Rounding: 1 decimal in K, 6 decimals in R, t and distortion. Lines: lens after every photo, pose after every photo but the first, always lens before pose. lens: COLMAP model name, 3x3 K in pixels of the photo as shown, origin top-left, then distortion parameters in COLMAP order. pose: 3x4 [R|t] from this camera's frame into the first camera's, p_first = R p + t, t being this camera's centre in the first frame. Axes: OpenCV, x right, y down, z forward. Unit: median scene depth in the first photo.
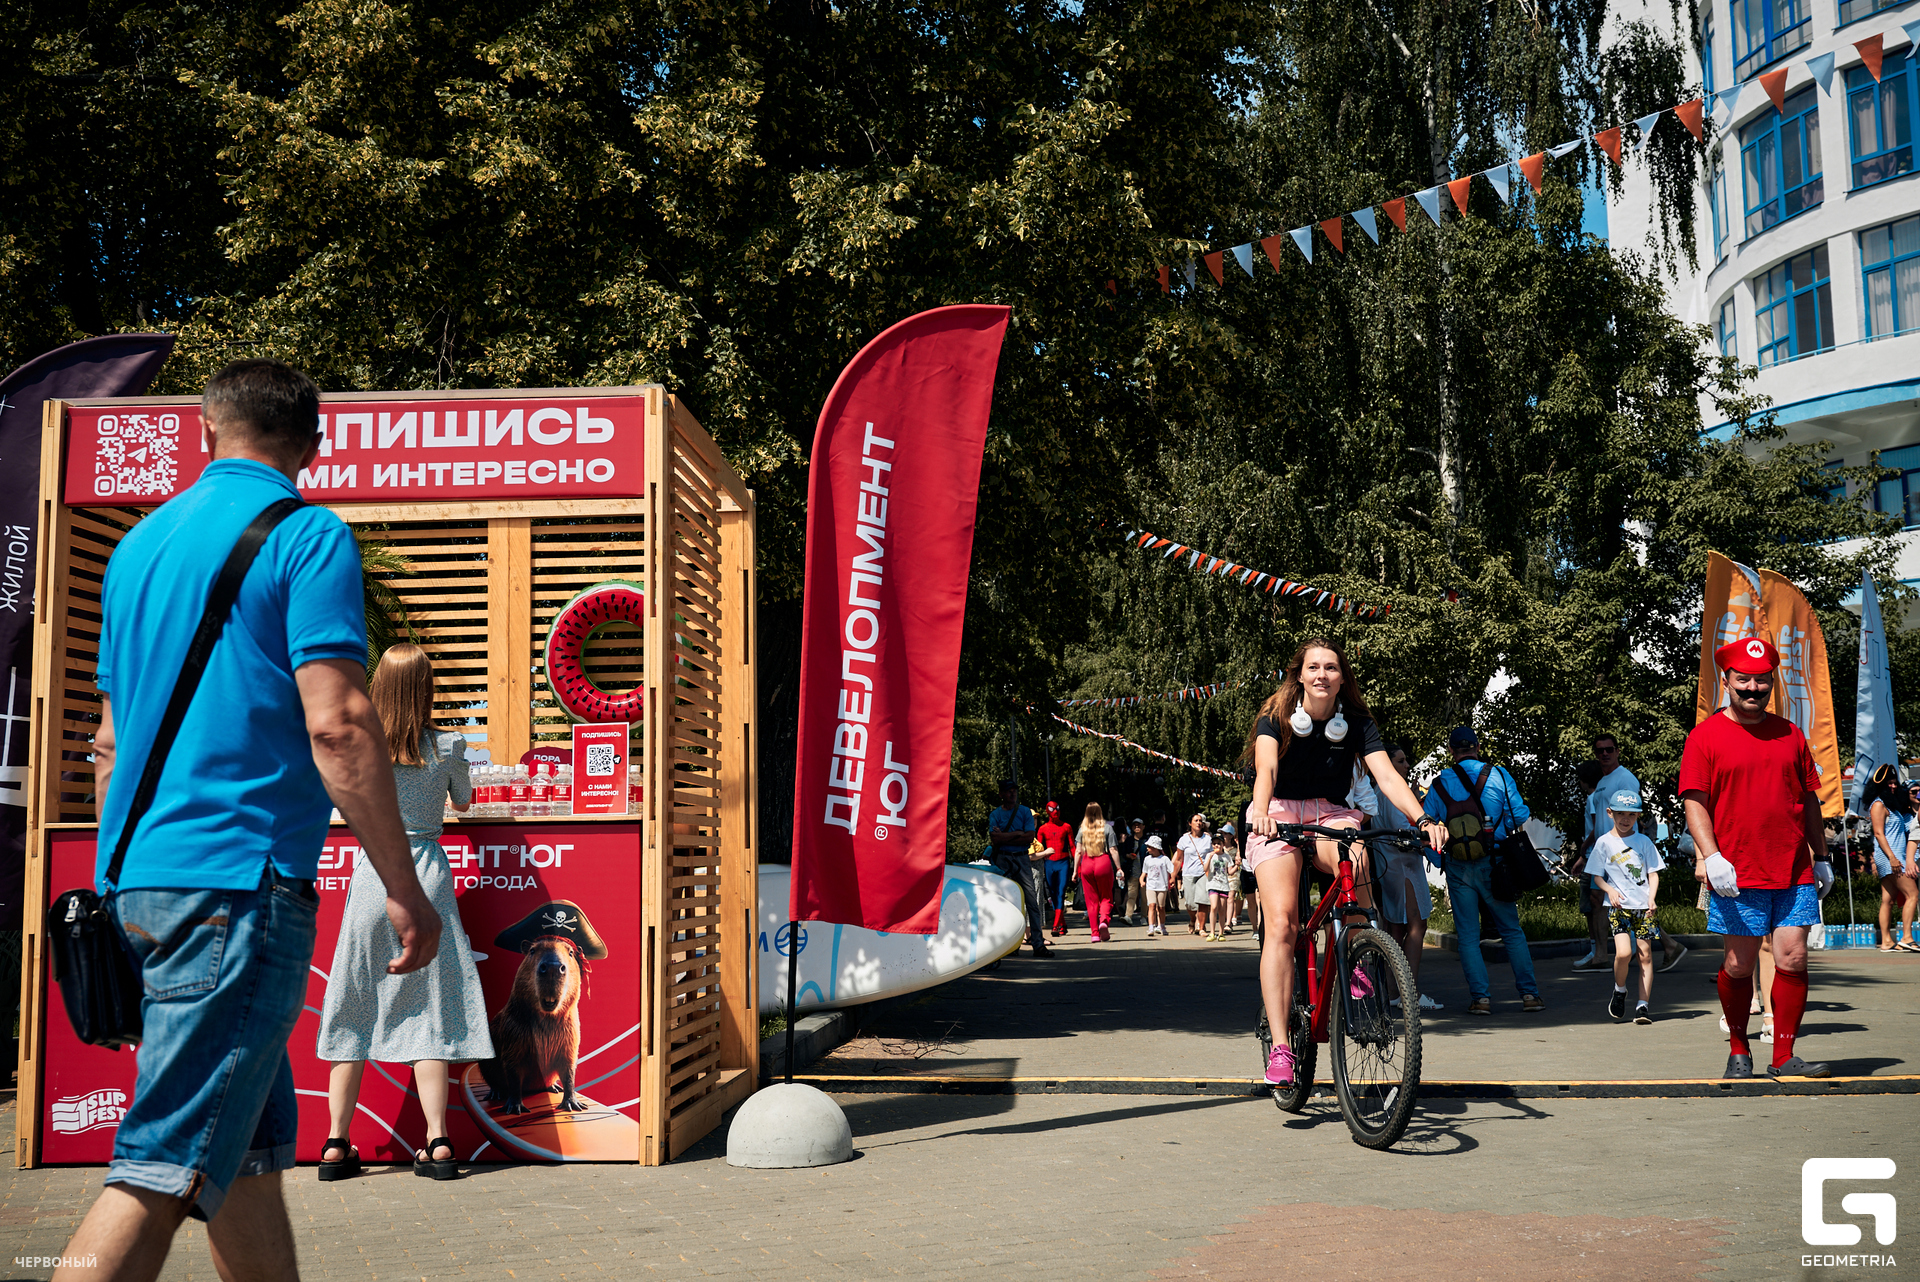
lens RADIAL K [[1981.8, 0, 955.5], [0, 1981.8, 602.3], [0, 0, 1]] dist [-0.019721, 0.005743]
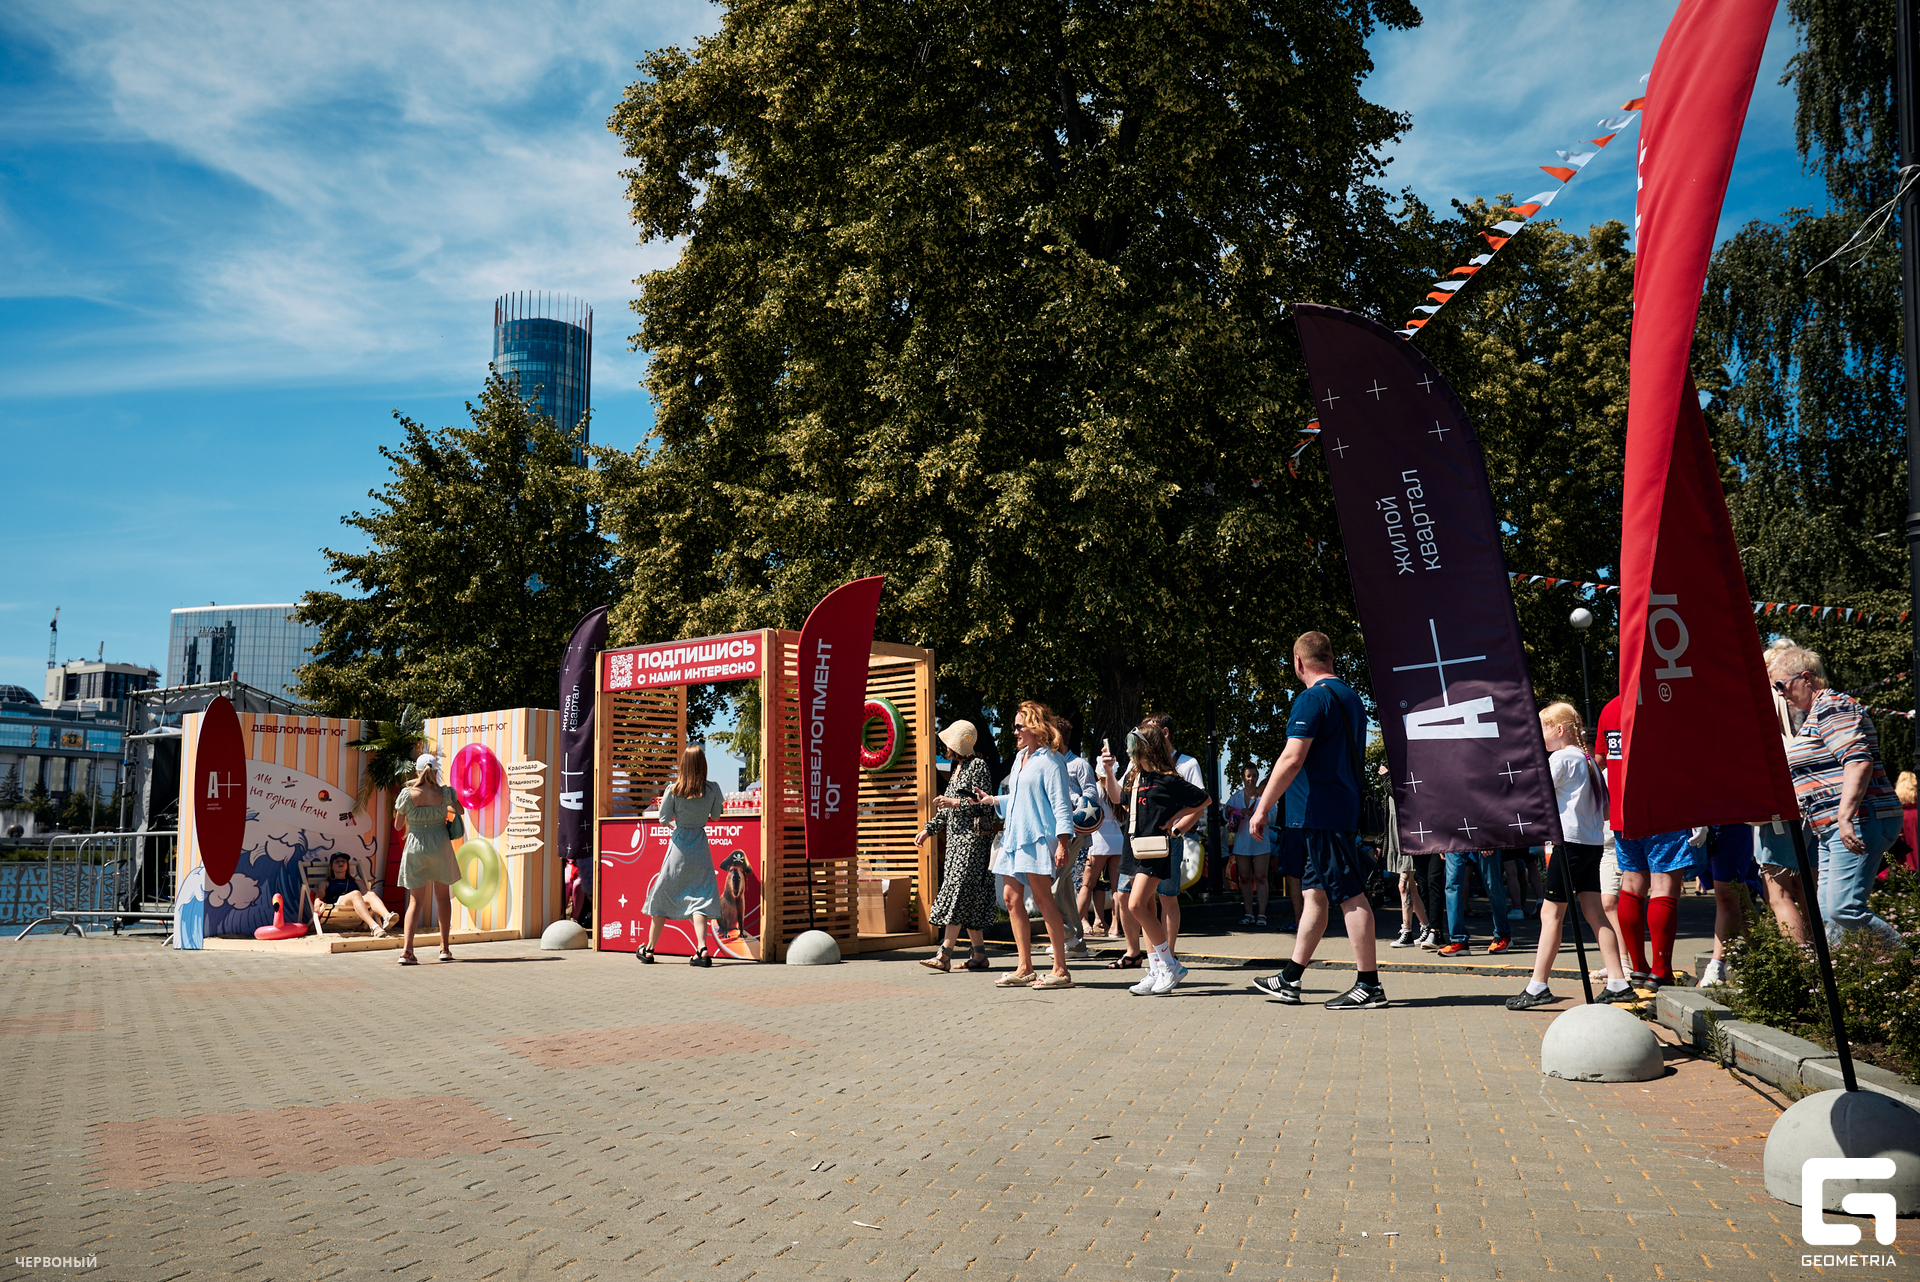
lens RADIAL K [[1545.1, 0, 960.0], [0, 1545.1, 641.0], [0, 0, 1]] dist [-0.002849, -0.000296]
pose [[0.795097, -0.071053, -0.602305, 1.116575], [0.072631, 0.997122, -0.021750, -0.038890], [0.602117, -0.026453, 0.797969, -0.308417]]
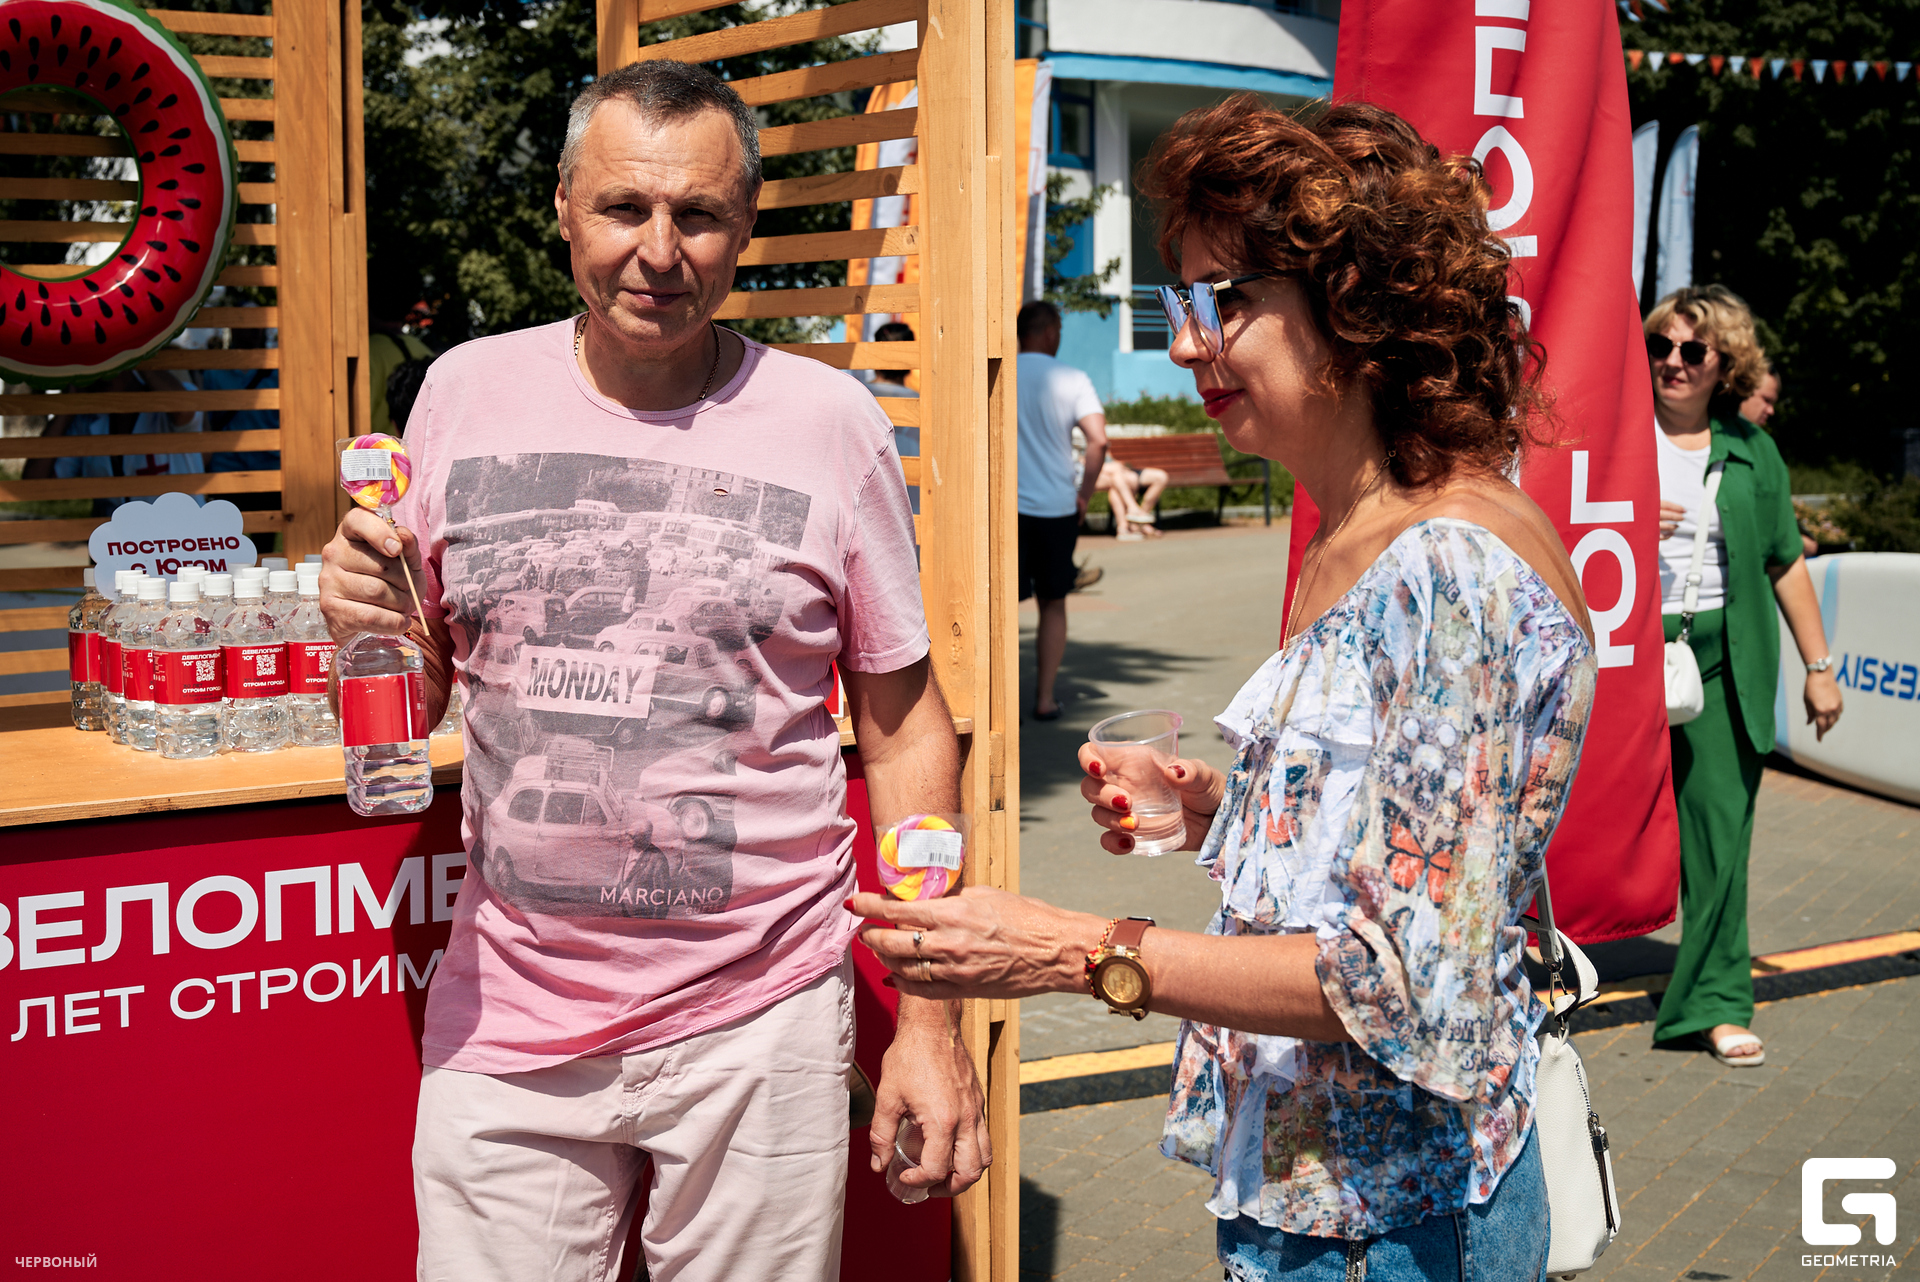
lens RADIAL K [[2729.7, 0, 959.1], [0, 2729.7, 539.7], [0, 0, 1]] dist [-0.040226, -0.087273]
pose [[0.810235, -0.025914, 0.585532, -0.432375], [-0.081576, 0.984312, 0.156446, -0.000726], [-0.580400, -0.174523, 0.795410, 0.599849]]
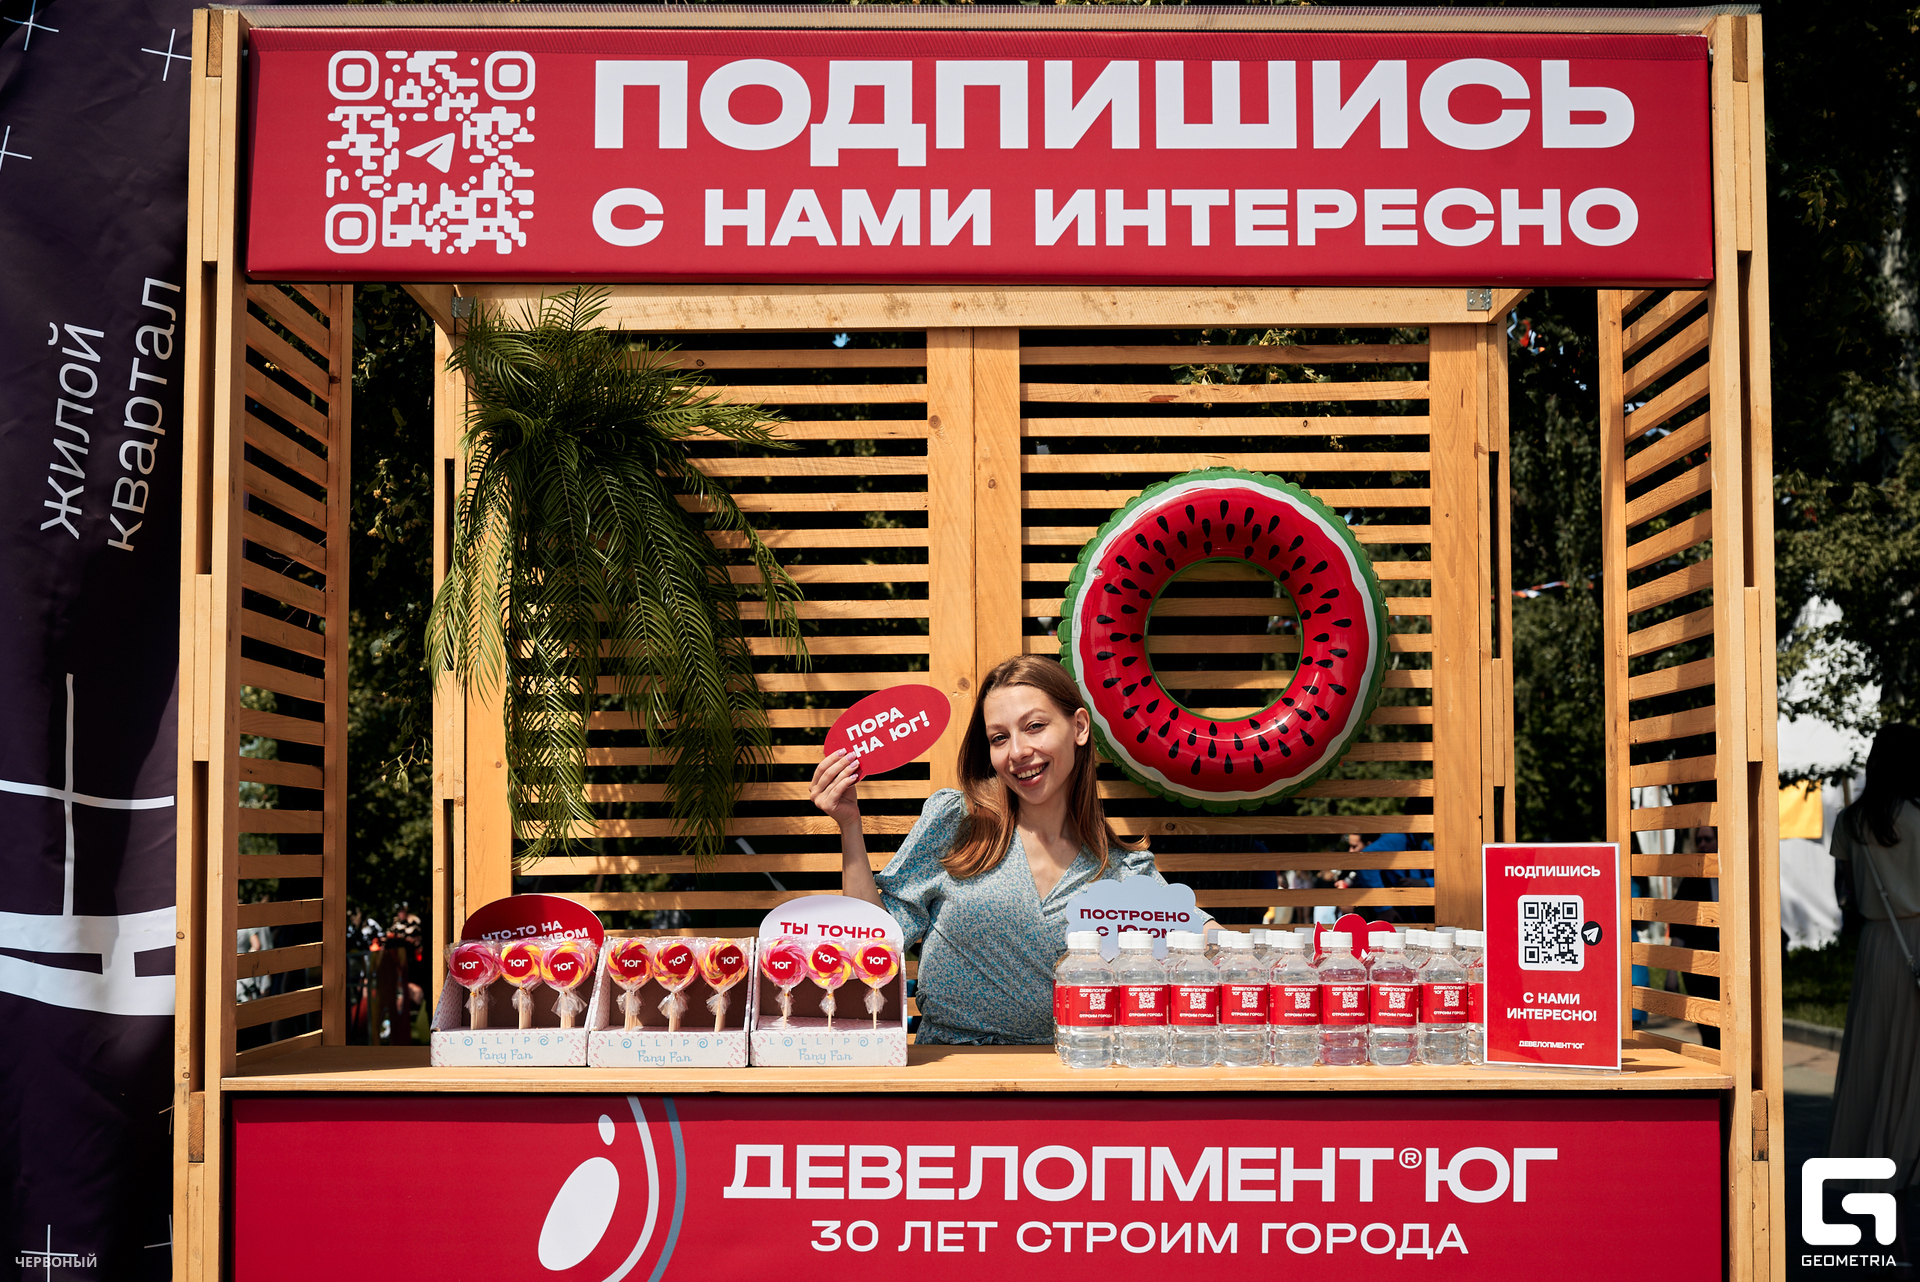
lens RADIAL K [[3097.4, 0, 960.0], [0, 3097.4, 641.0], [0, 0, 1]] dist [-0.030793, -0.107356]
pose [[0.999250, 0.016979, 0.034792, -0.328762], [-0.018888, 0.998292, 0.055292, -0.012800], [-0.033793, -0.055908, 0.997864, 0.370824]]
